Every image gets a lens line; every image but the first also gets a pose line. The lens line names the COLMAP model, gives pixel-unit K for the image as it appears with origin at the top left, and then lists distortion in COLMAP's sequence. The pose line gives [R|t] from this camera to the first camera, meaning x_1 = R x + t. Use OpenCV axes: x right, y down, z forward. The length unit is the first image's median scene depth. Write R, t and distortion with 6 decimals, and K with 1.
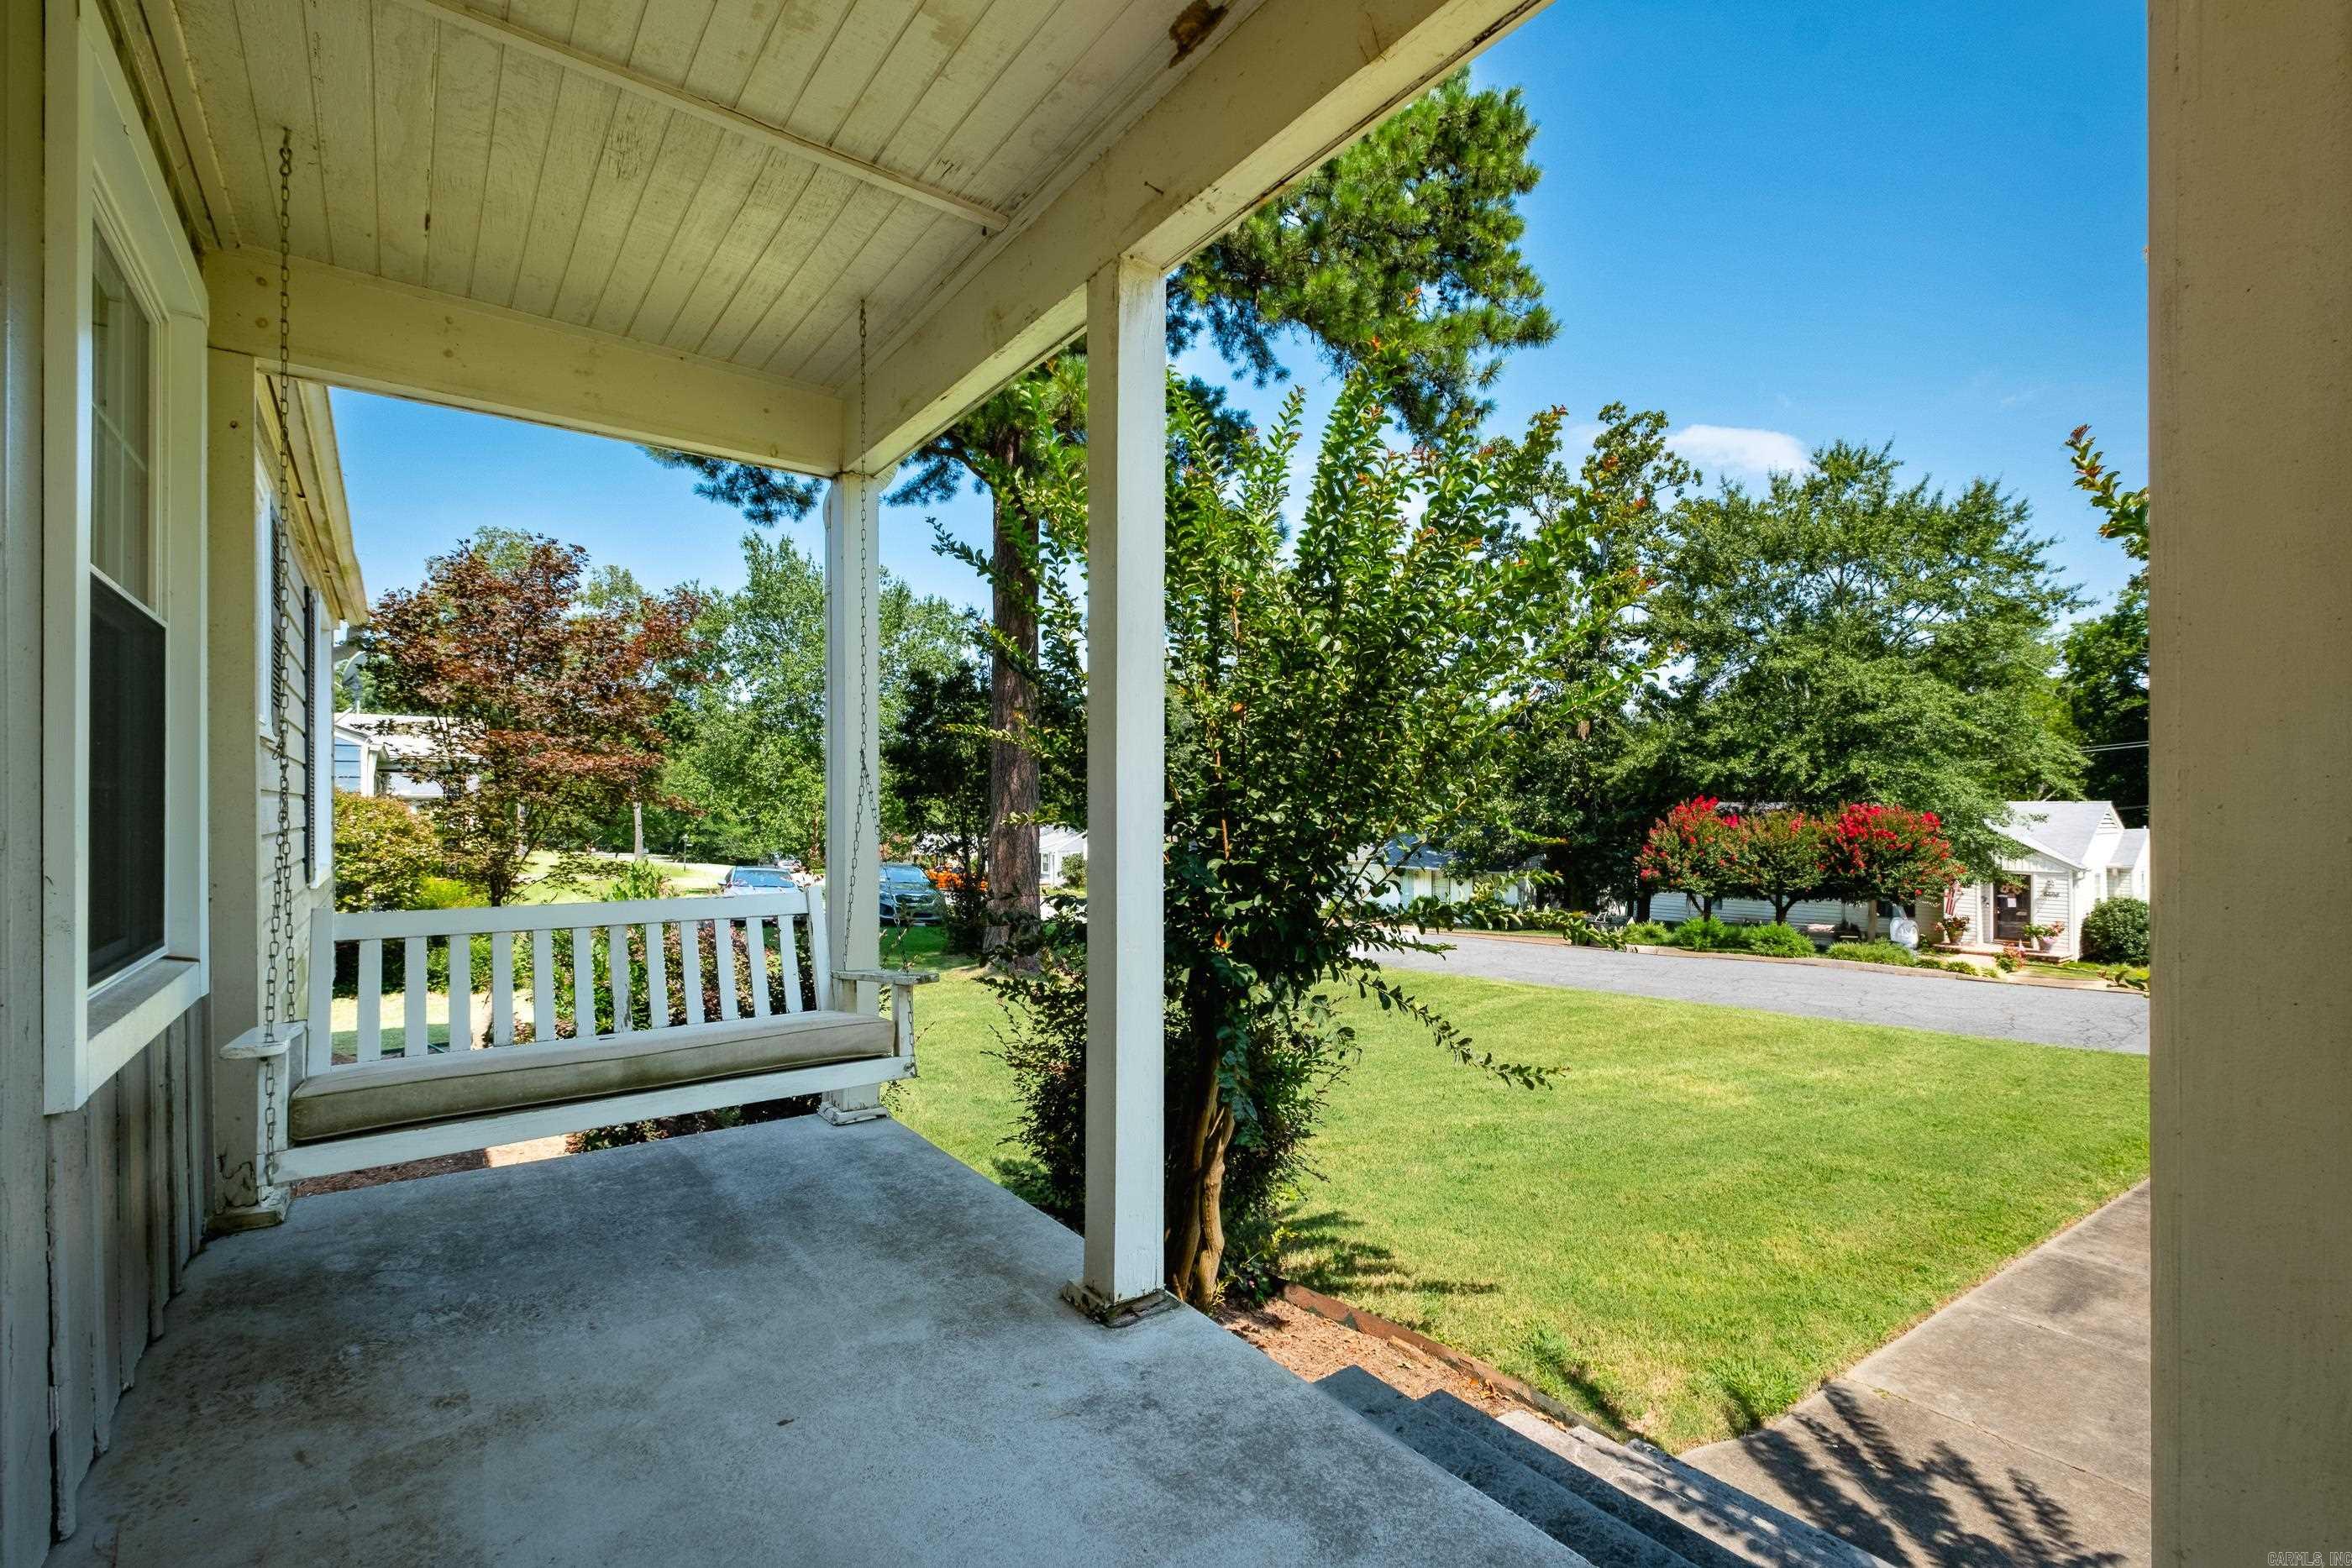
lens RADIAL K [[1031.6, 0, 1172.5], [0, 1031.6, 806.1], [0, 0, 1]] dist [0.006297, -0.003684]
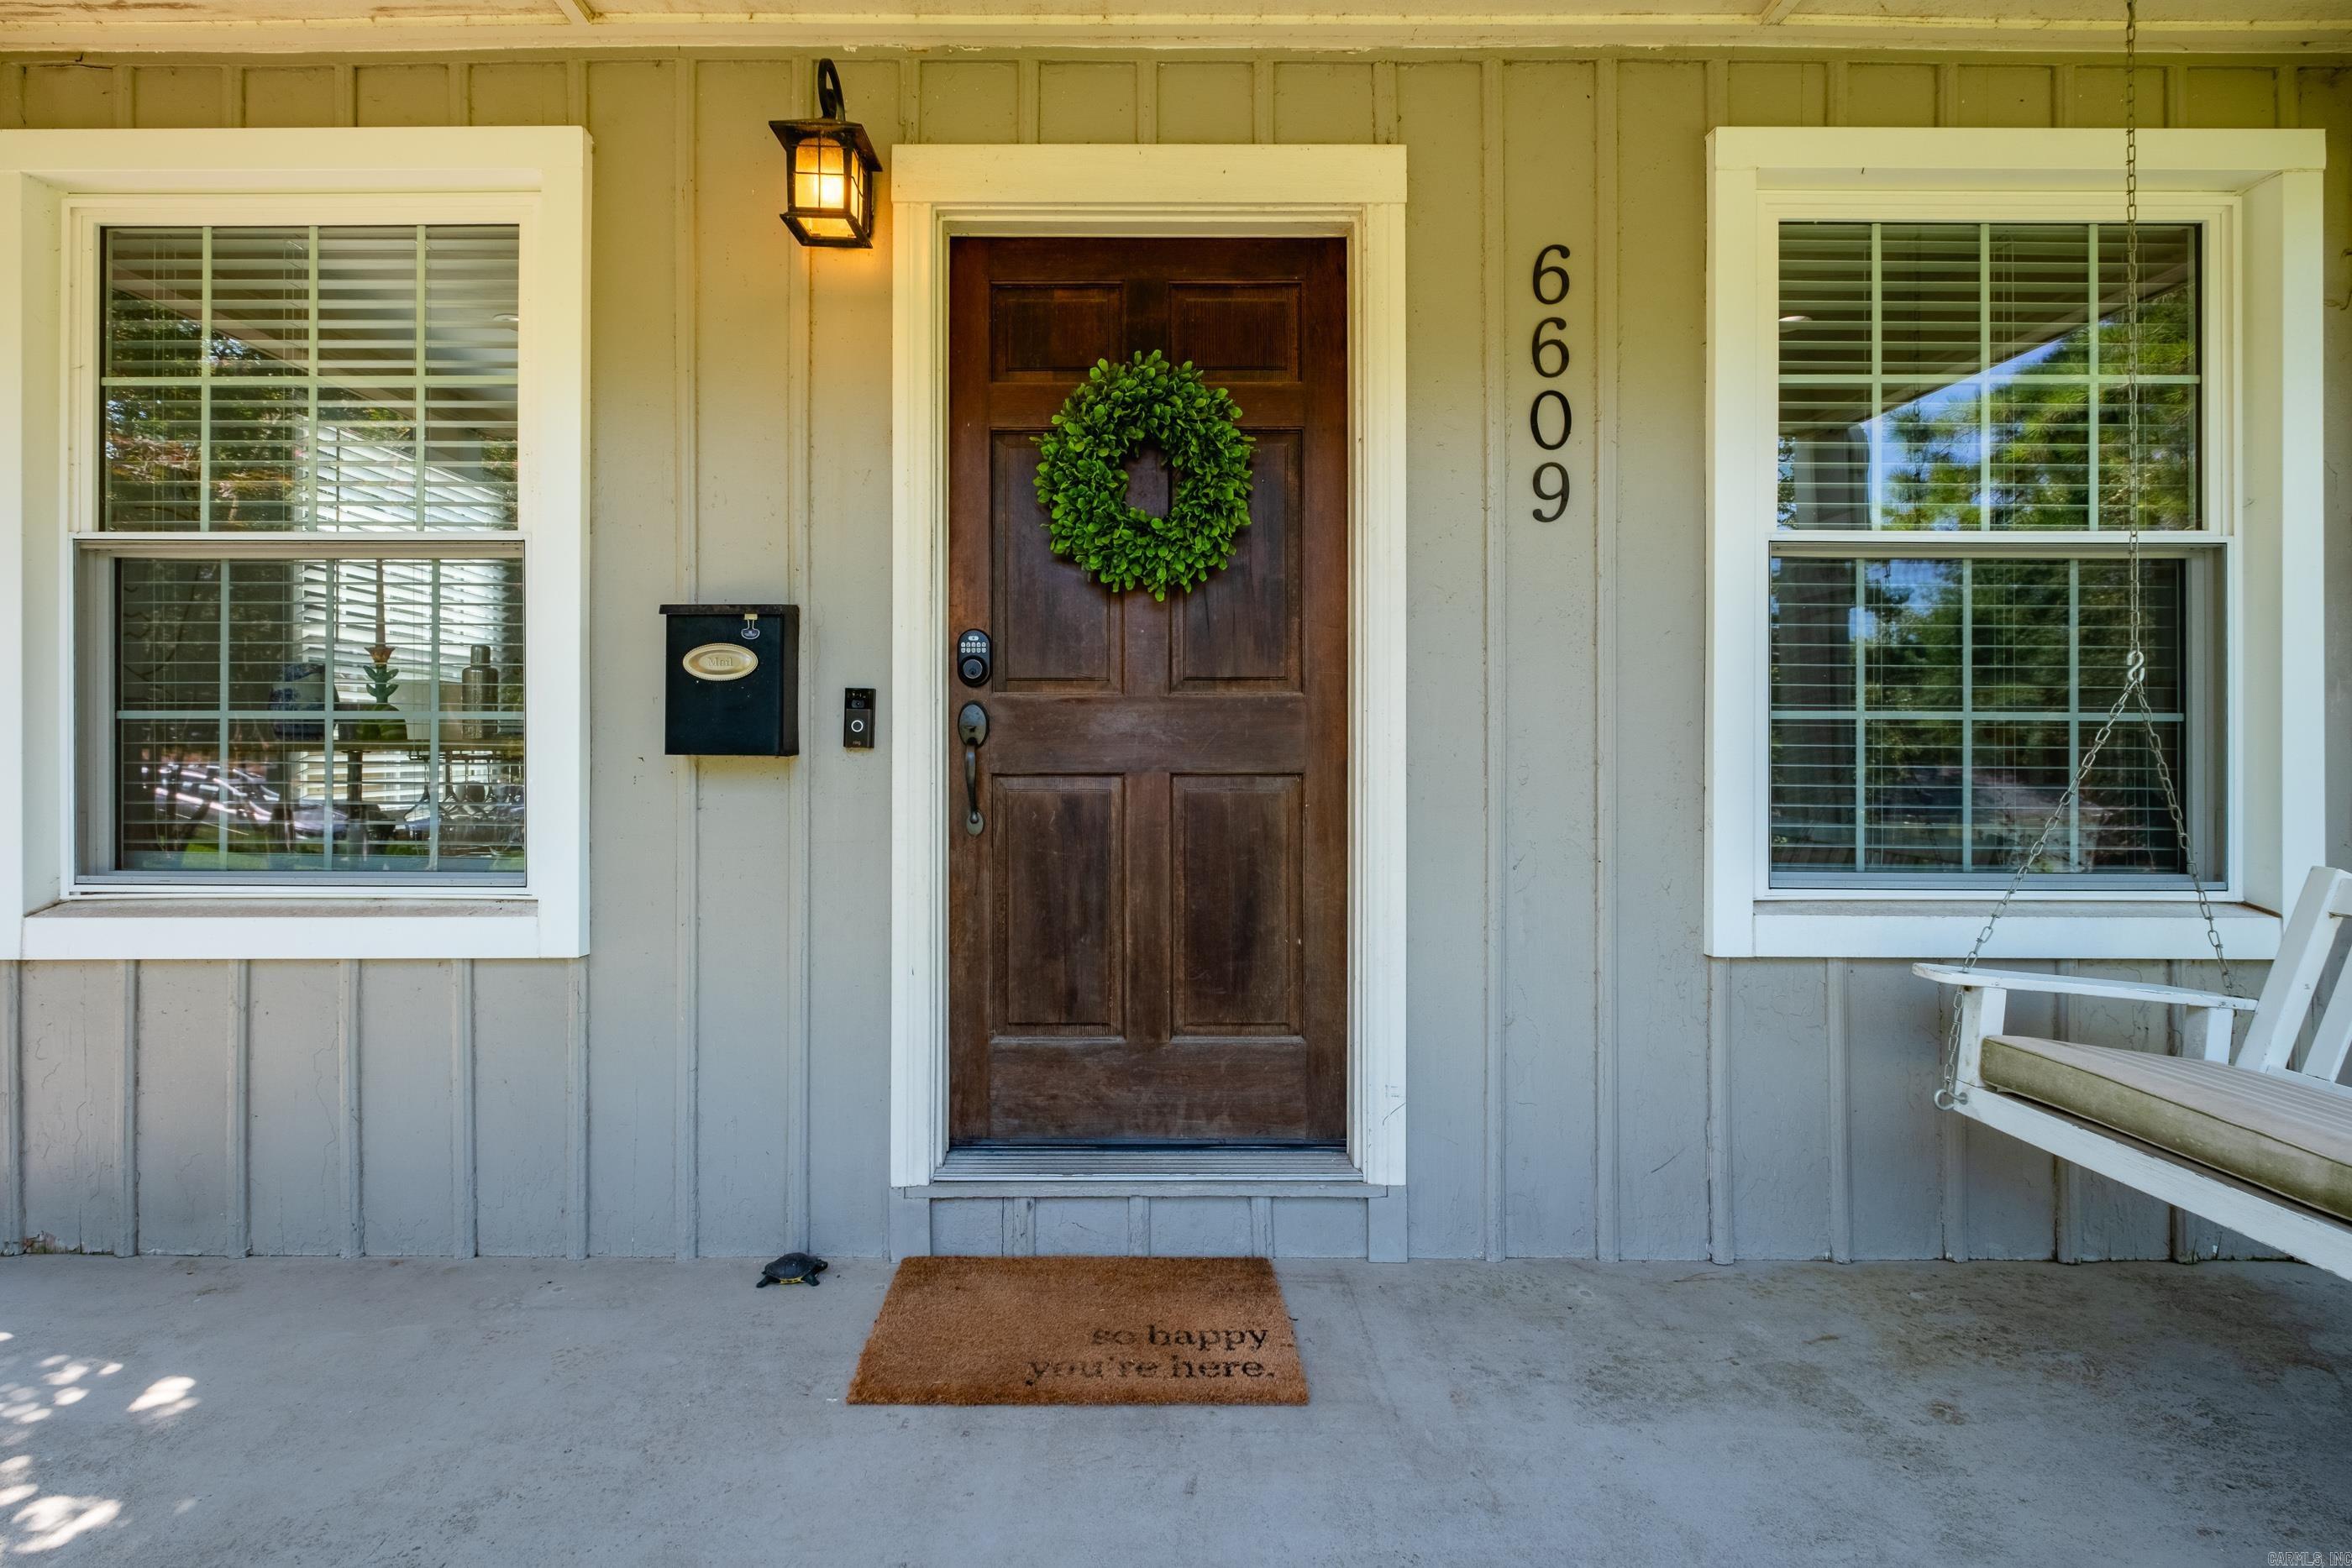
lens RADIAL K [[1031.6, 0, 1151.4], [0, 1031.6, 746.1], [0, 0, 1]] dist [0.006297, -0.003684]
pose [[-0.599324, 0.000846, -0.800506, 0.388323], [0.003273, 0.999994, -0.001394, 0.008427], [0.800500, -0.003455, -0.599323, 0.943678]]
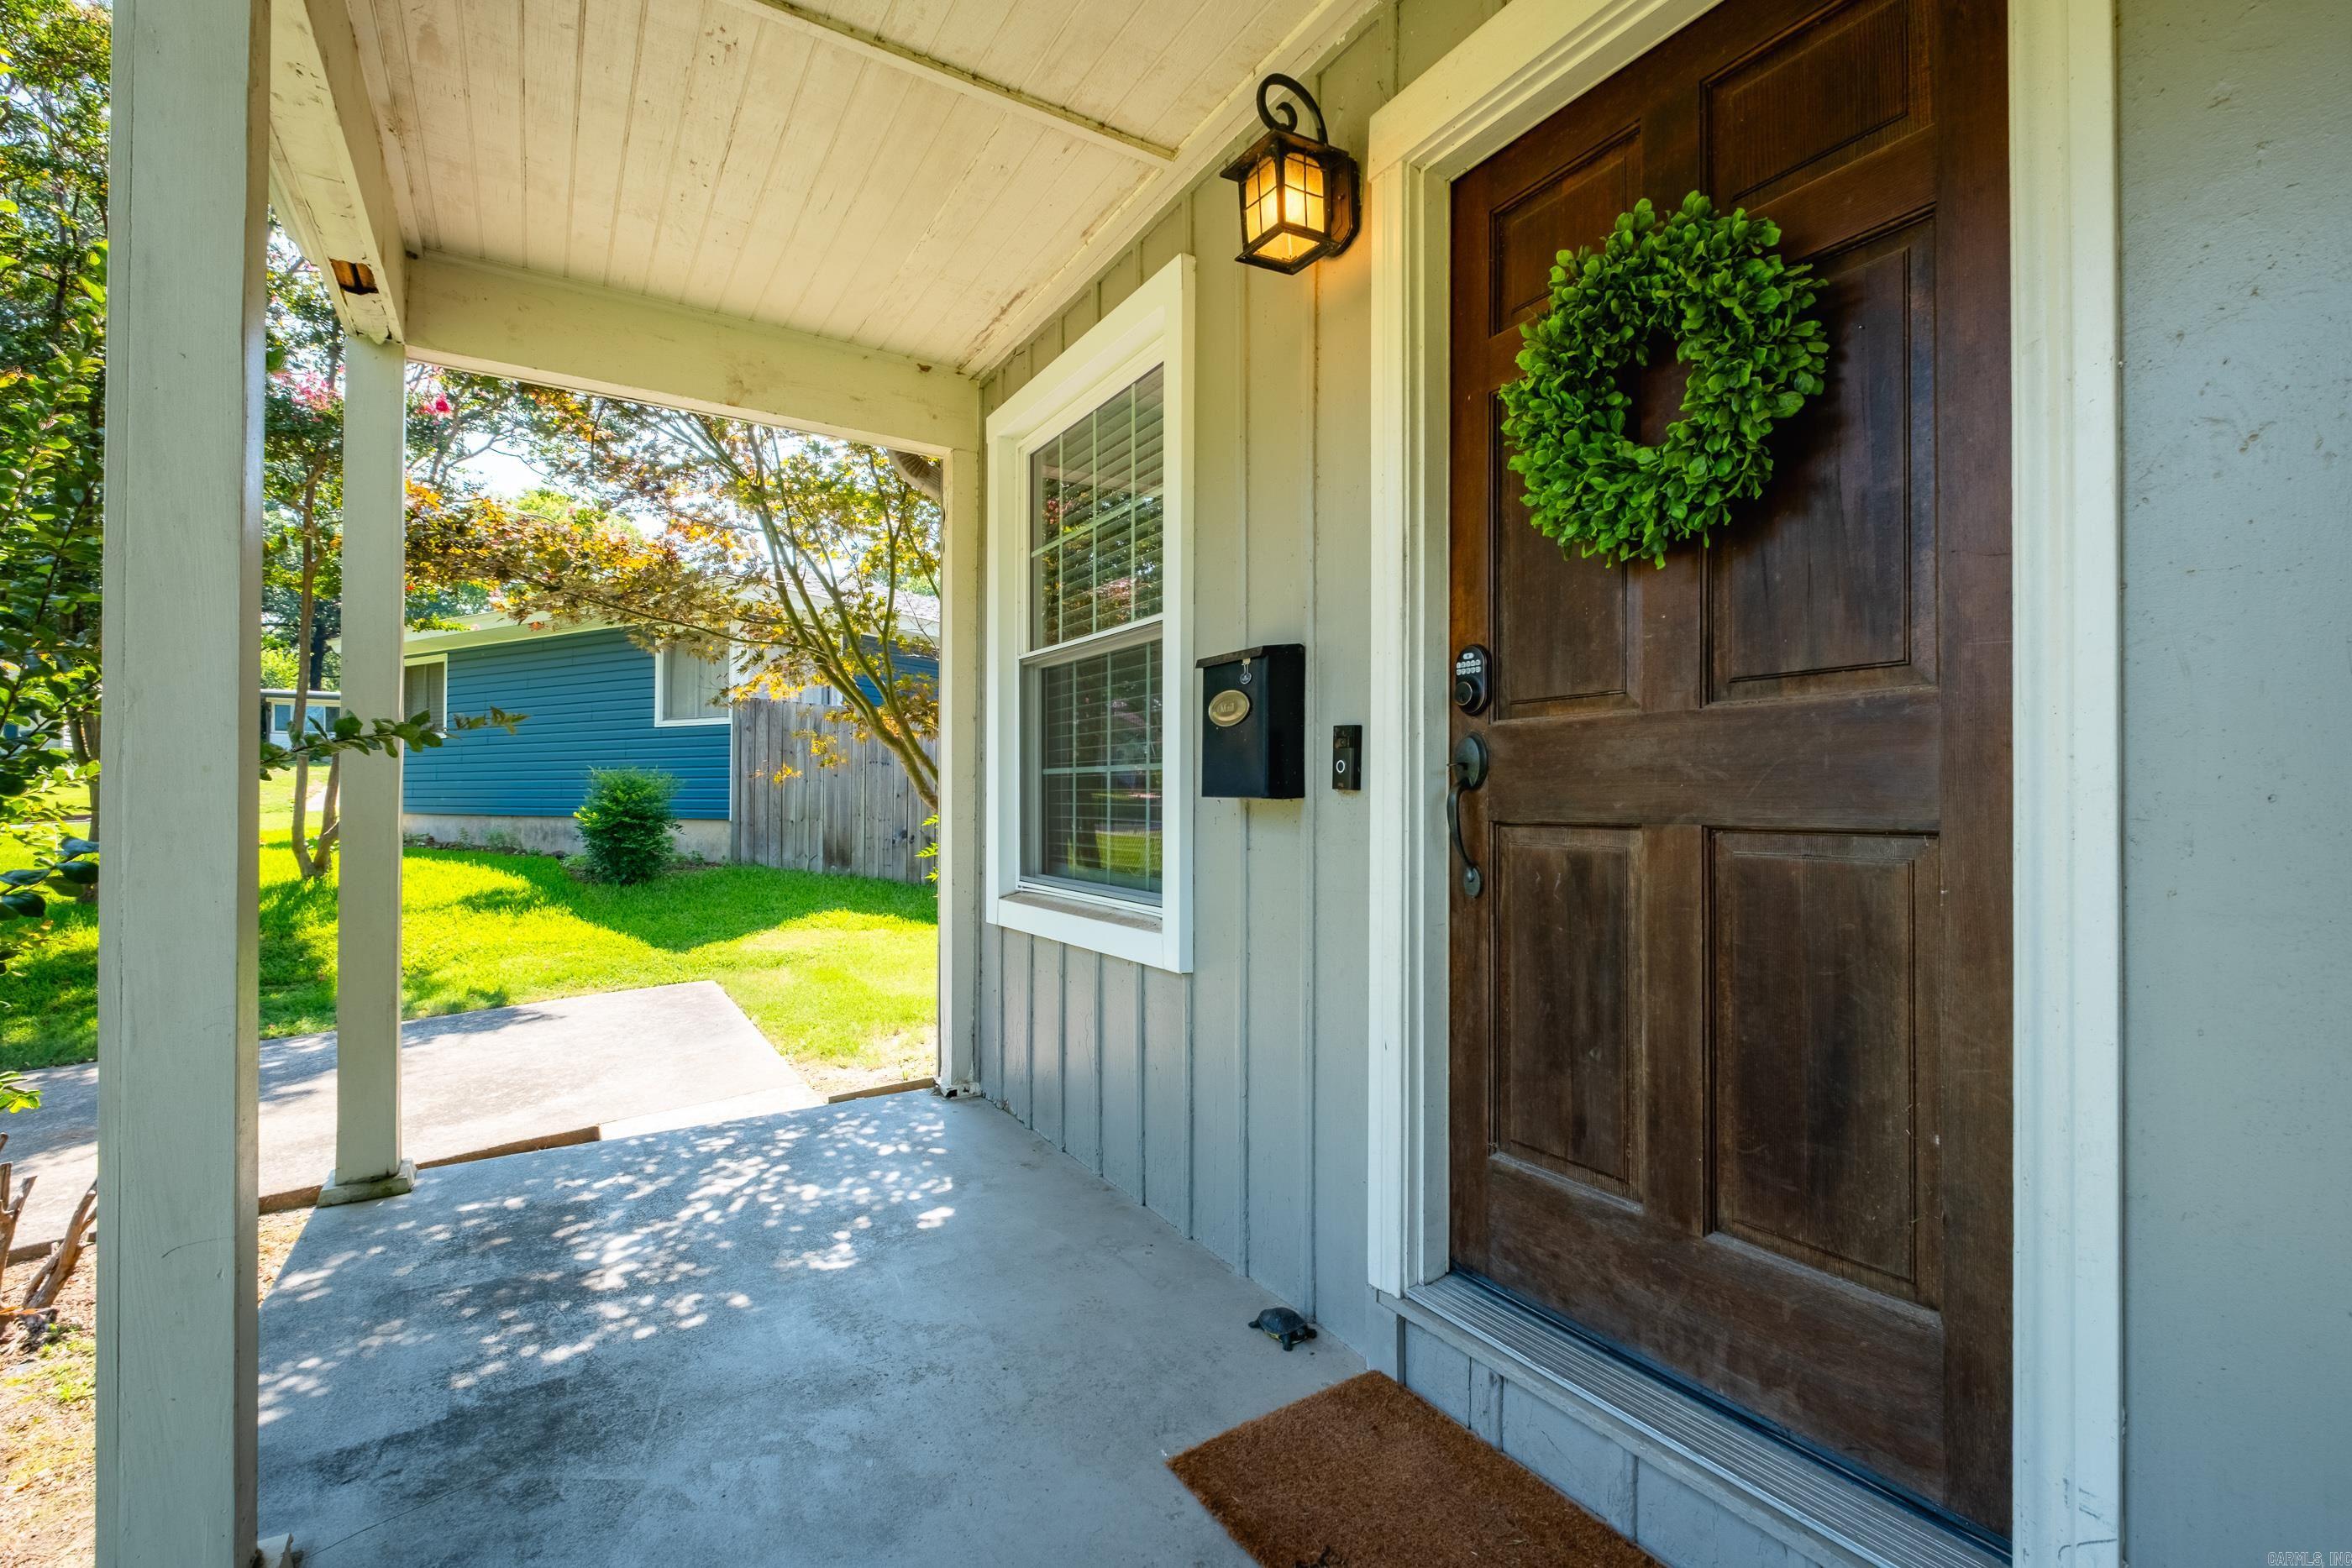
lens RADIAL K [[1031.6, 0, 1188.3], [0, 1031.6, 793.8], [0, 0, 1]] dist [0.006297, -0.003684]
pose [[-0.996477, -0.001764, 0.083850, -0.223067], [-0.002632, 0.999944, -0.010243, 0.021761], [-0.083827, -0.010428, -0.996426, 1.053483]]
